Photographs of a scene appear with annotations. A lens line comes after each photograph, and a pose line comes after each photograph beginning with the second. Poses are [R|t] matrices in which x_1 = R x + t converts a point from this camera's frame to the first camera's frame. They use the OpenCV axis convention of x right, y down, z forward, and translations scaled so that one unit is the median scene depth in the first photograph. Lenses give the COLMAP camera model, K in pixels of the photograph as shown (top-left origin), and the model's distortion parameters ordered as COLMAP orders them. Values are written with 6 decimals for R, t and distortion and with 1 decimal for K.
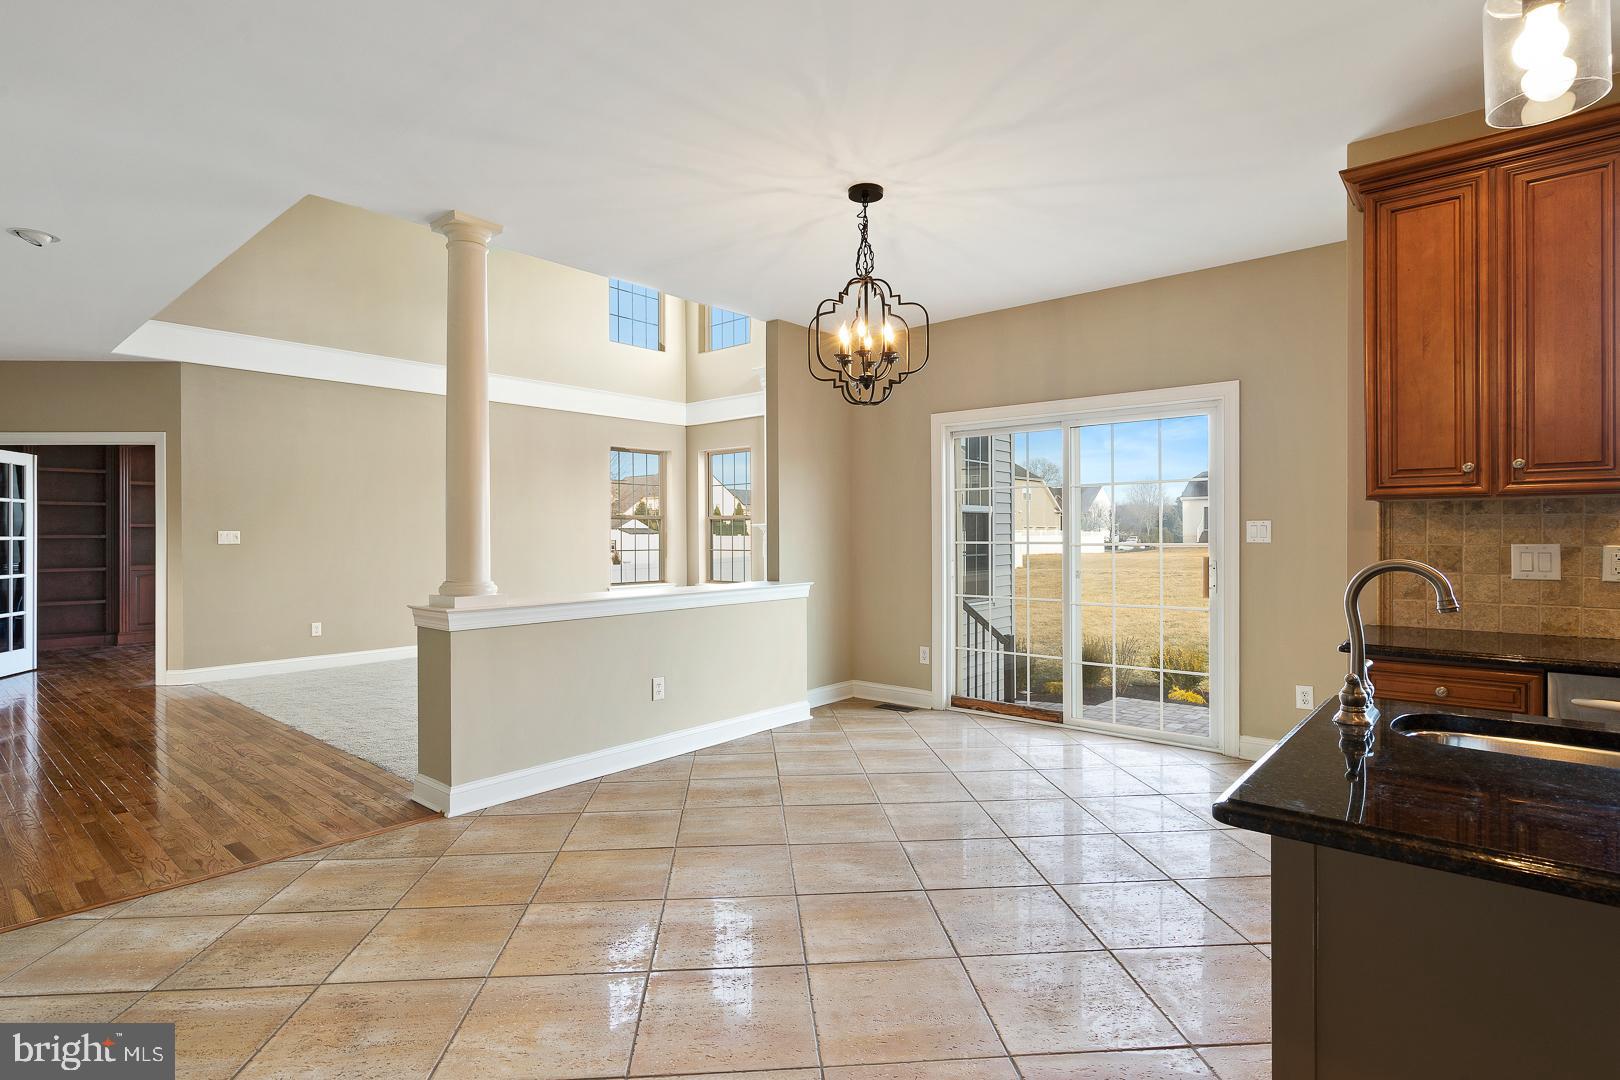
lens RADIAL K [[806.6, 0, 811.9], [0, 806.6, 540.6], [0, 0, 1]] dist [0.000835, -0.000522]
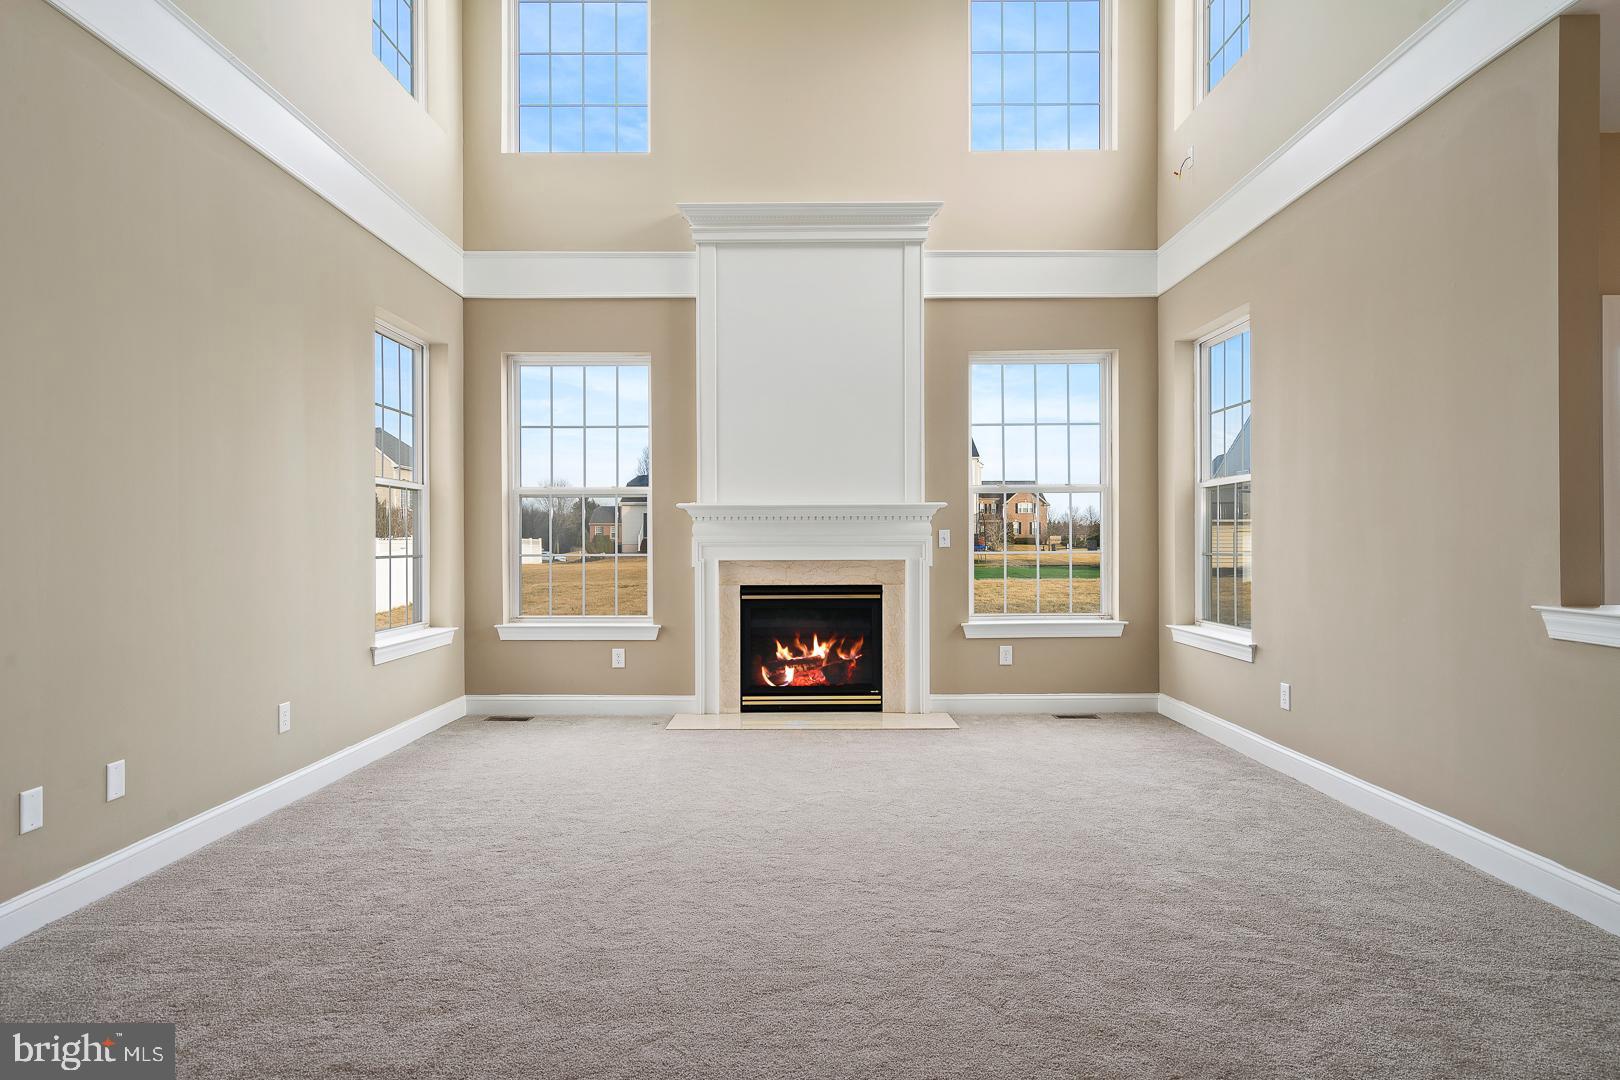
lens RADIAL K [[913.2, 0, 812.1], [0, 913.2, 541.8], [0, 0, 1]] dist [0.006365, 0.002249]
pose [[0.758019, 0.004839, 0.652214, -1.172807], [0.001762, 0.999954, -0.009466, 0.031239], [-0.652230, 0.008325, 0.757975, 1.504414]]
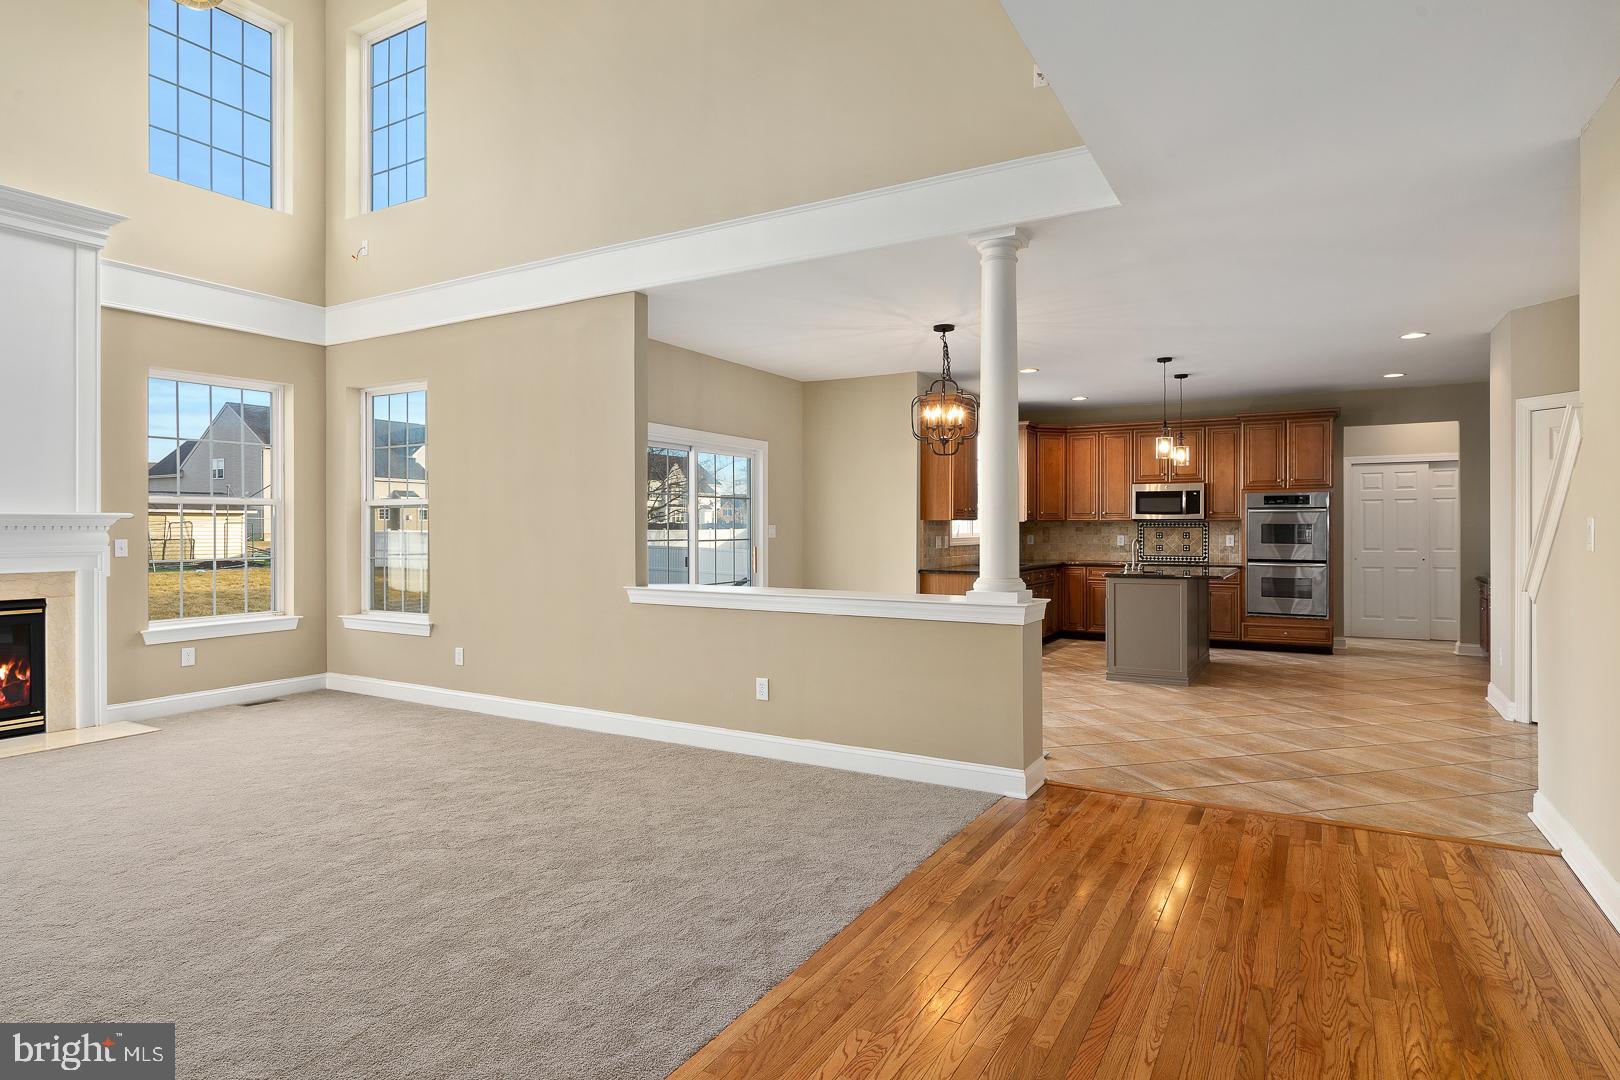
lens RADIAL K [[878.4, 0, 787.1], [0, 878.4, 535.2], [0, 0, 1]] dist [-0.002228, -0.000372]
pose [[-0.166856, -0.000171, 0.985981, -1.745977], [0.007602, 0.999970, 0.001460, -0.011093], [-0.985952, 0.007739, -0.166849, 1.691976]]
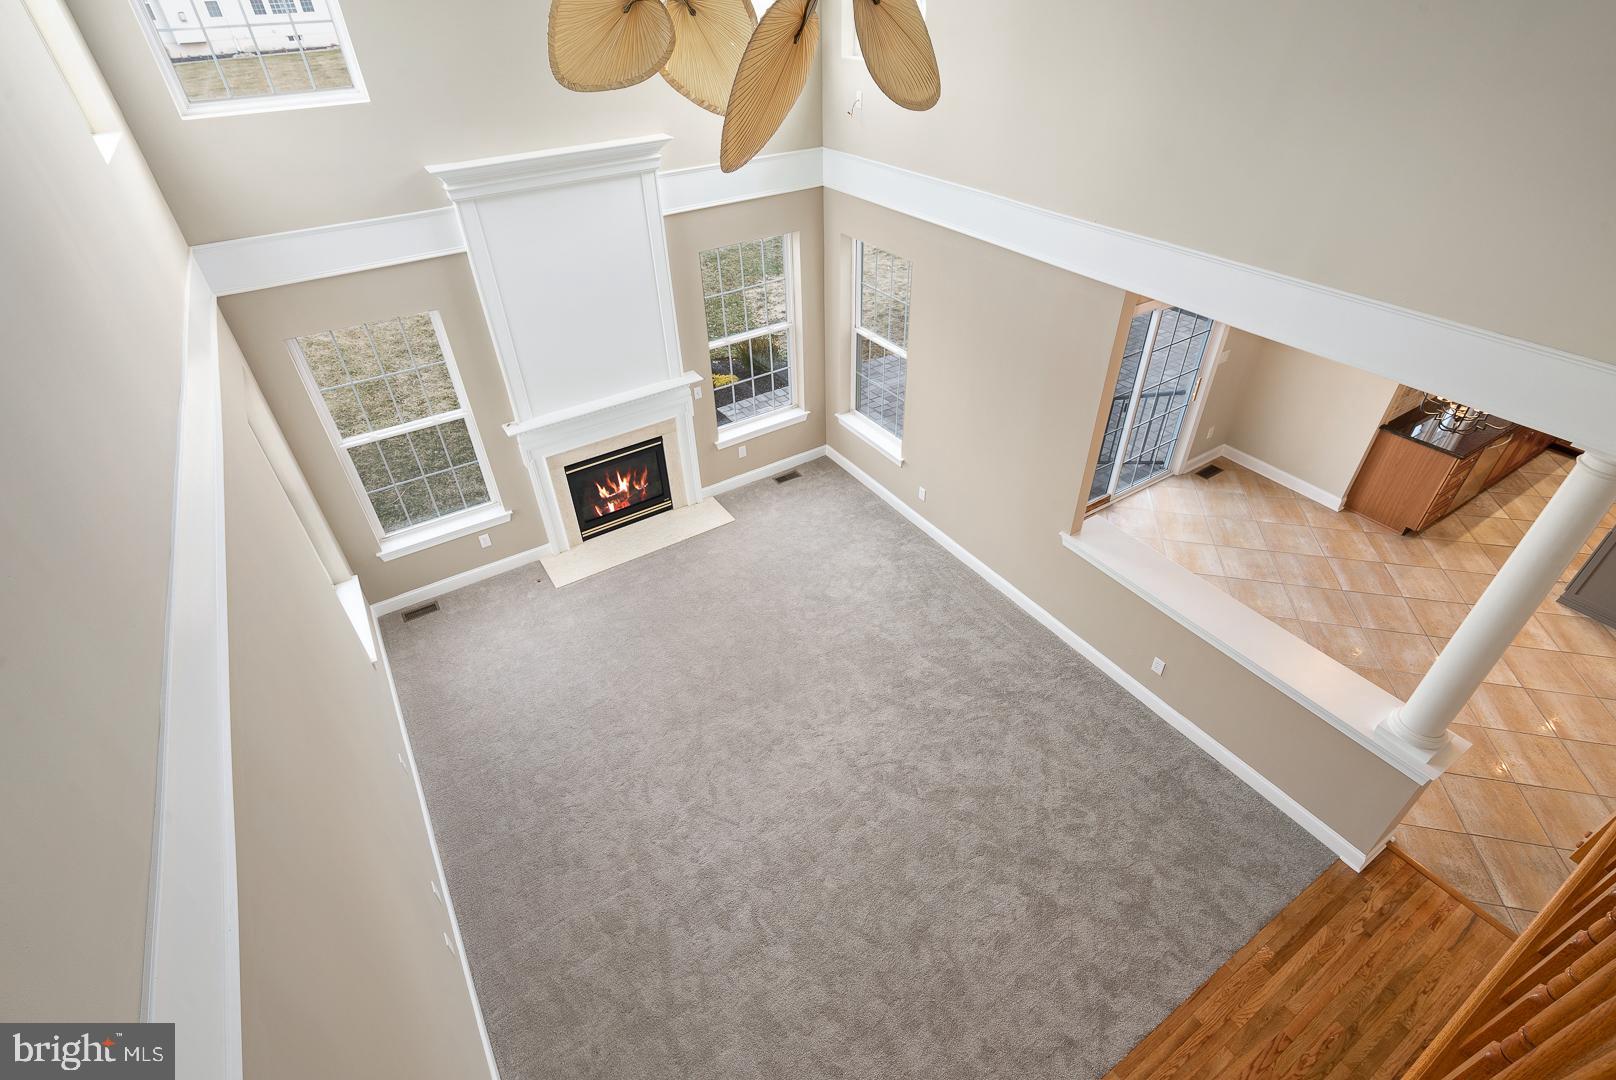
lens RADIAL K [[743.7, 0, 805.4], [0, 743.7, 534.6], [0, 0, 1]] dist [0.000667, 0.000409]
pose [[0.295965, -0.580459, 0.758599, -1.507712], [0.031257, 0.799639, 0.599667, -0.923699], [-0.954687, -0.153769, 0.254809, 1.837596]]
